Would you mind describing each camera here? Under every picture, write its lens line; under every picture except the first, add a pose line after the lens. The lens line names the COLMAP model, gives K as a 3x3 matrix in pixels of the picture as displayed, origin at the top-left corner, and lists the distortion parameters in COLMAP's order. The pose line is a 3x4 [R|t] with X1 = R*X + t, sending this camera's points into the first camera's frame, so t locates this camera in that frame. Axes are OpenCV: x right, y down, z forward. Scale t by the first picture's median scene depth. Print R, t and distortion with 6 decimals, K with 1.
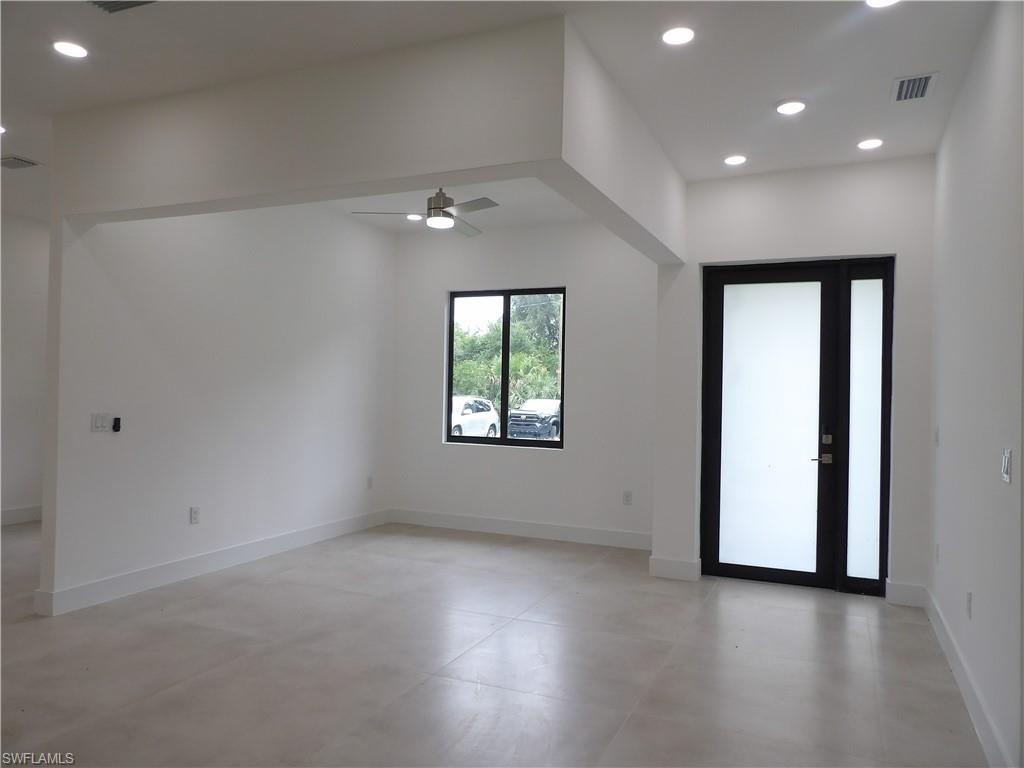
lens RADIAL K [[735.9, 0, 512.0], [0, 735.9, 384.0], [0, 0, 1]] dist [-0.039919, 0.046368]
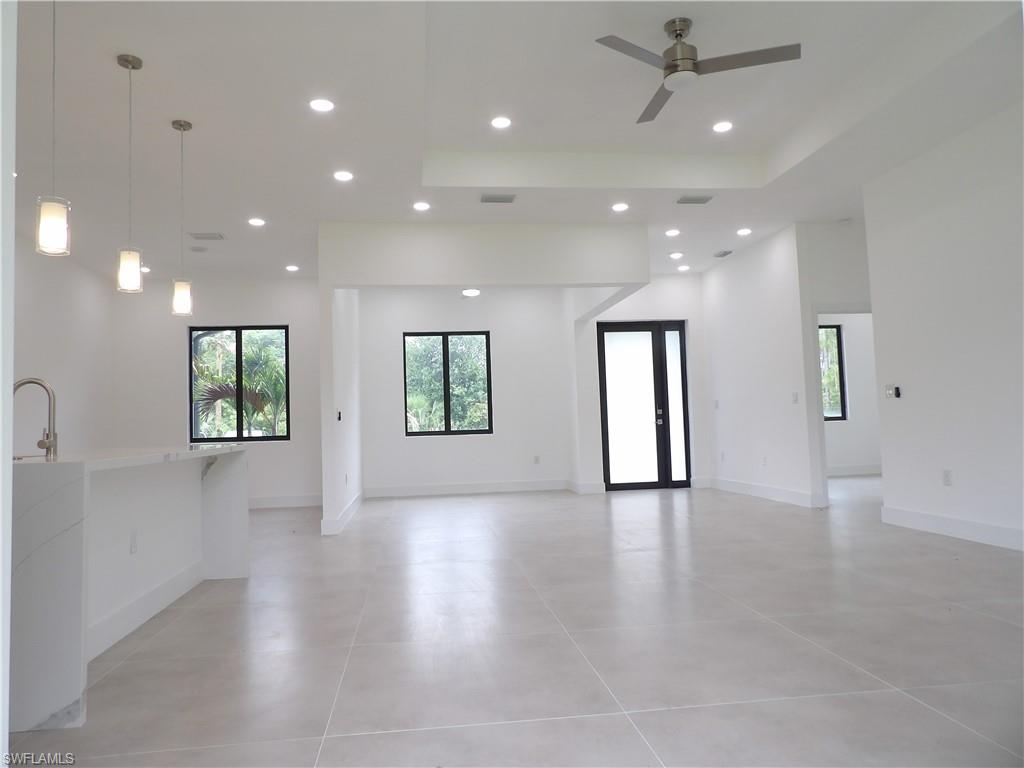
lens RADIAL K [[735.9, 0, 512.0], [0, 735.9, 384.0], [0, 0, 1]] dist [-0.039919, 0.046368]
pose [[0.853104, -0.019866, 0.521363, -0.816530], [0.045968, 0.998251, -0.037180, 0.048891], [-0.519712, 0.055685, 0.852525, -0.417904]]
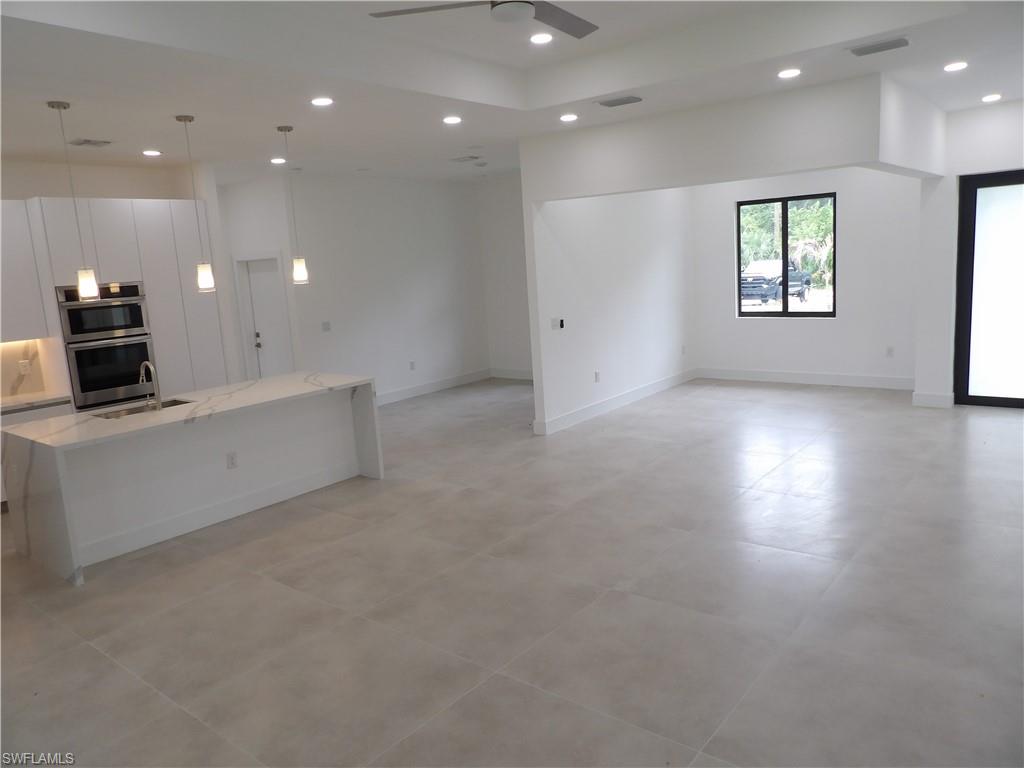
lens RADIAL K [[735.9, 0, 512.0], [0, 735.9, 384.0], [0, 0, 1]] dist [-0.039919, 0.046368]
pose [[0.962933, -0.037912, -0.267062, -0.166555], [0.086461, 0.981215, 0.172455, -0.083016], [0.255507, -0.189153, 0.948123, -0.487267]]
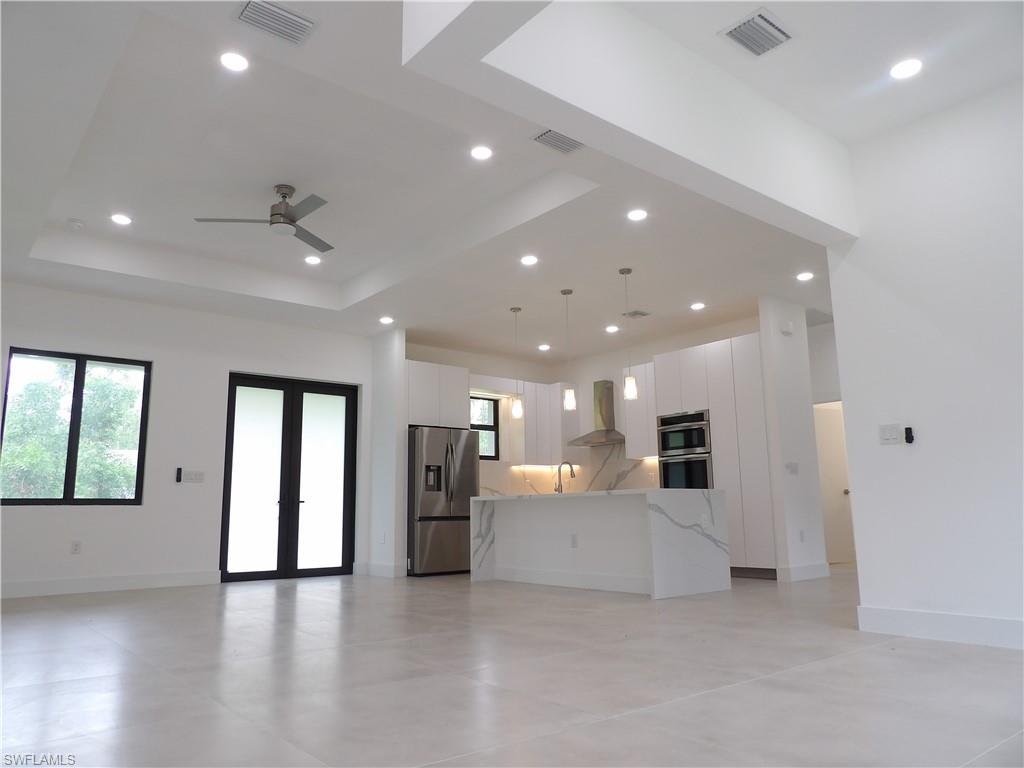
lens RADIAL K [[735.9, 0, 512.0], [0, 735.9, 384.0], [0, 0, 1]] dist [-0.039919, 0.046368]
pose [[-0.448903, -0.172112, -0.876849, 0.368191], [0.012099, 0.980015, -0.198556, 0.129716], [0.893499, -0.099741, -0.437849, 0.753786]]
